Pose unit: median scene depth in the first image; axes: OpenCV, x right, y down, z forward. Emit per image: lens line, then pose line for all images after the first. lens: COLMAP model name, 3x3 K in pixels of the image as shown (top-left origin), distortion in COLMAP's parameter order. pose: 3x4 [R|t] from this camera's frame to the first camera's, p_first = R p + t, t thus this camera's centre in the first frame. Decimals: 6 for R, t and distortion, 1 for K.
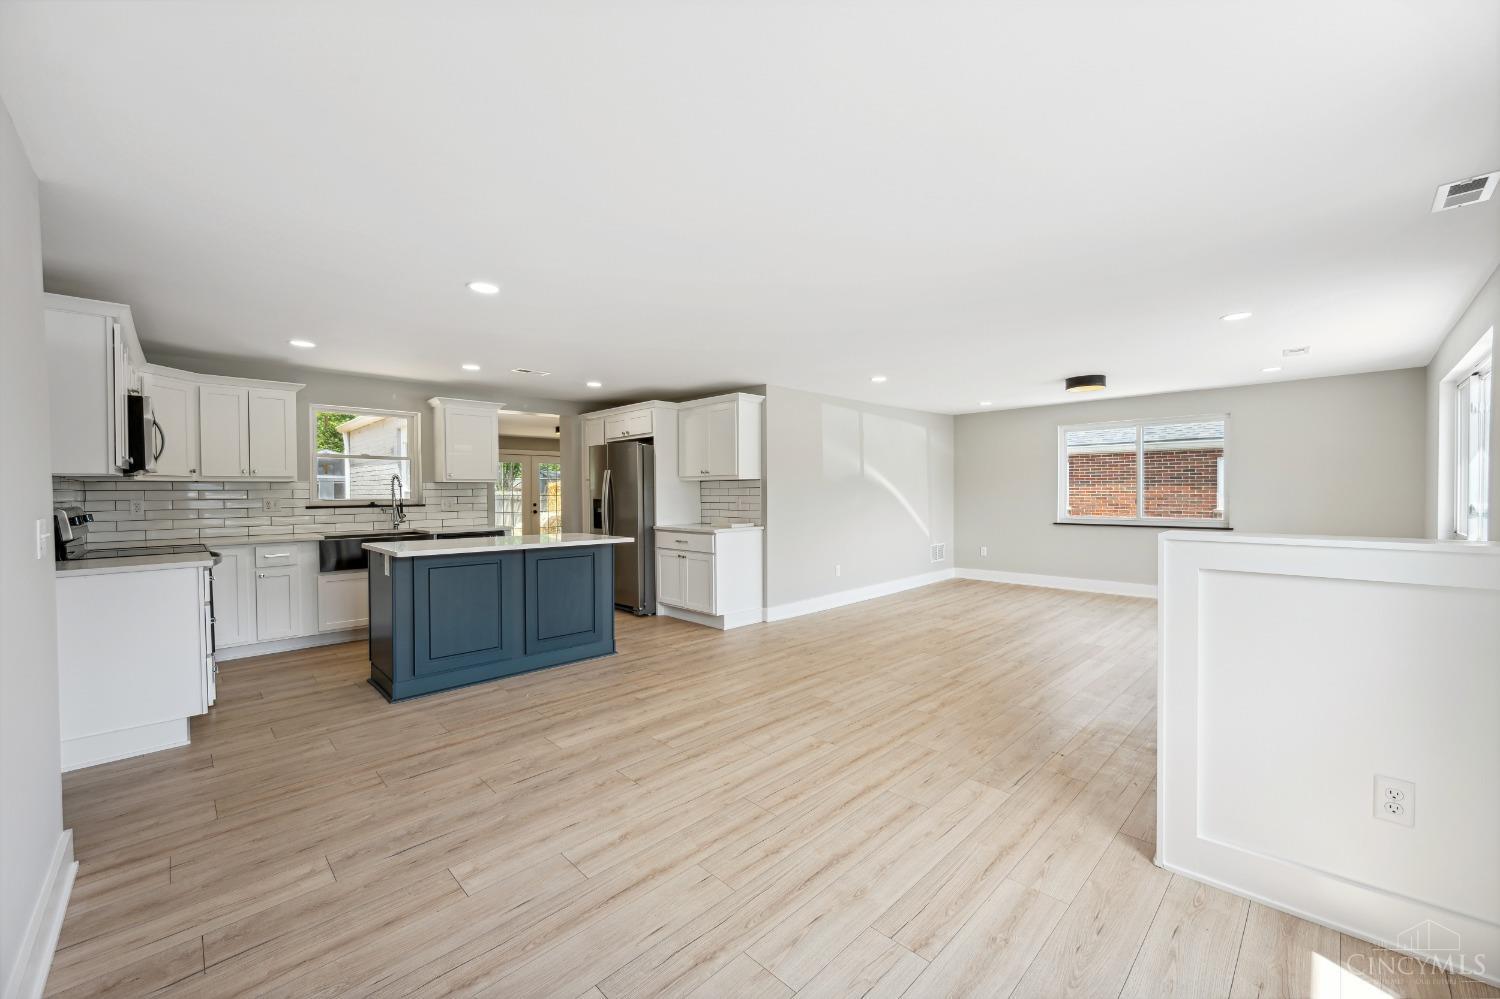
lens RADIAL K [[589.4, 0, 750.0], [0, 589.4, 499.5], [0, 0, 1]] dist [-0.001357, -0.000126]
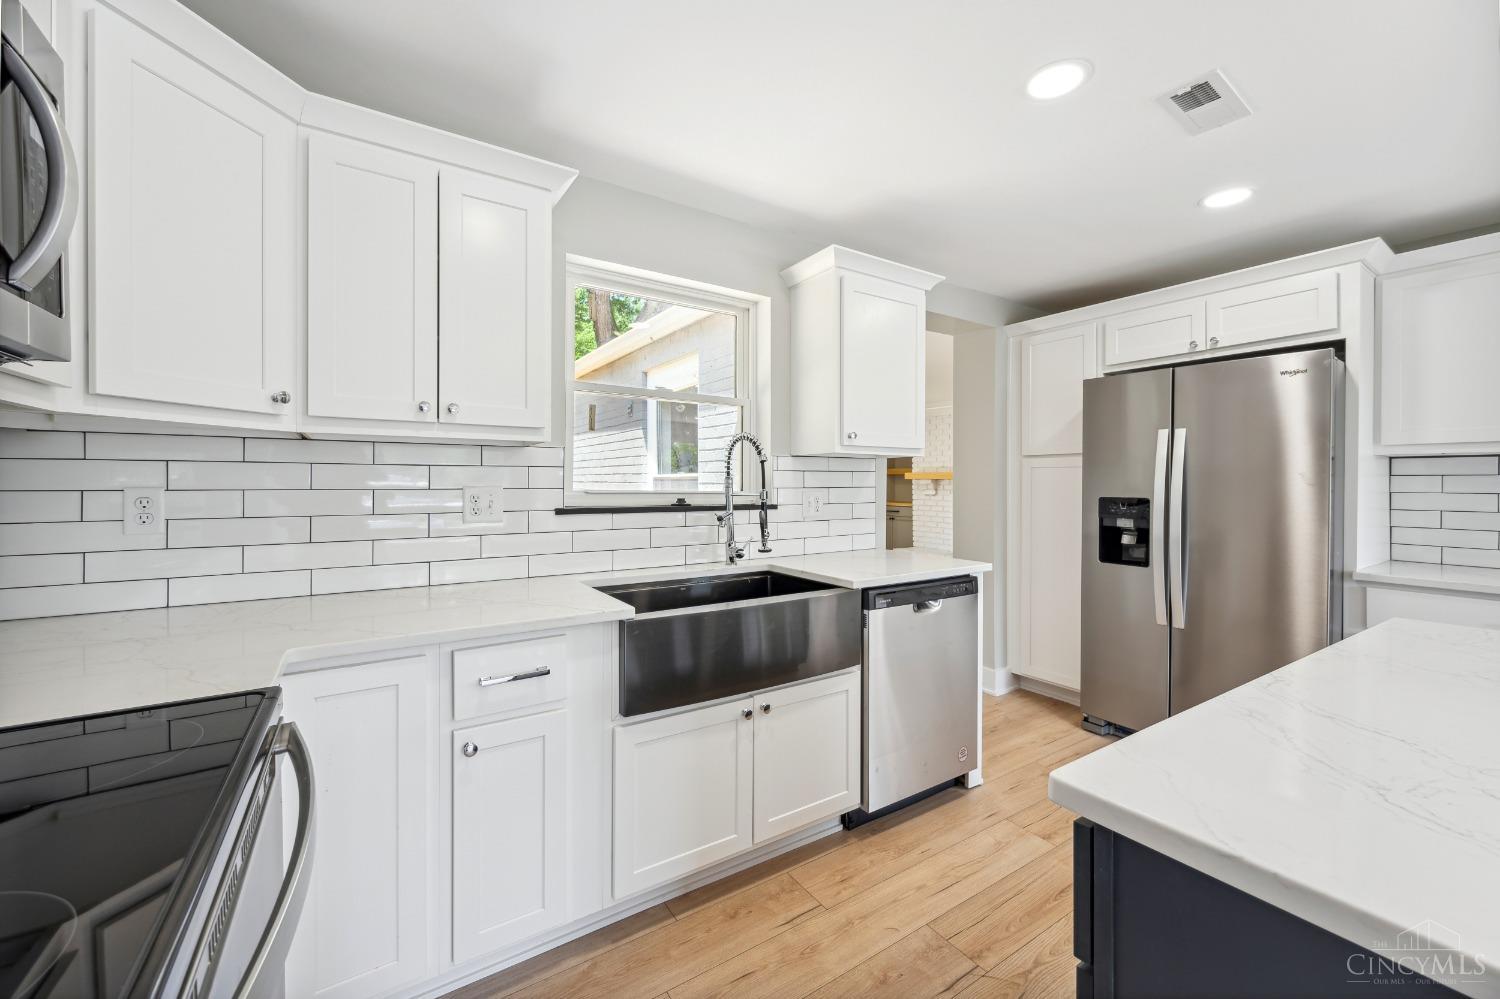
lens RADIAL K [[593.1, 0, 746.1], [0, 593.1, 485.7], [0, 0, 1]] dist [-0.000301, -0.000097]
pose [[0.979813, 0.012894, -0.199499, -0.554414], [-0.014309, 0.999882, -0.005649, -0.003526], [0.199402, 0.008390, 0.979882, 0.639660]]
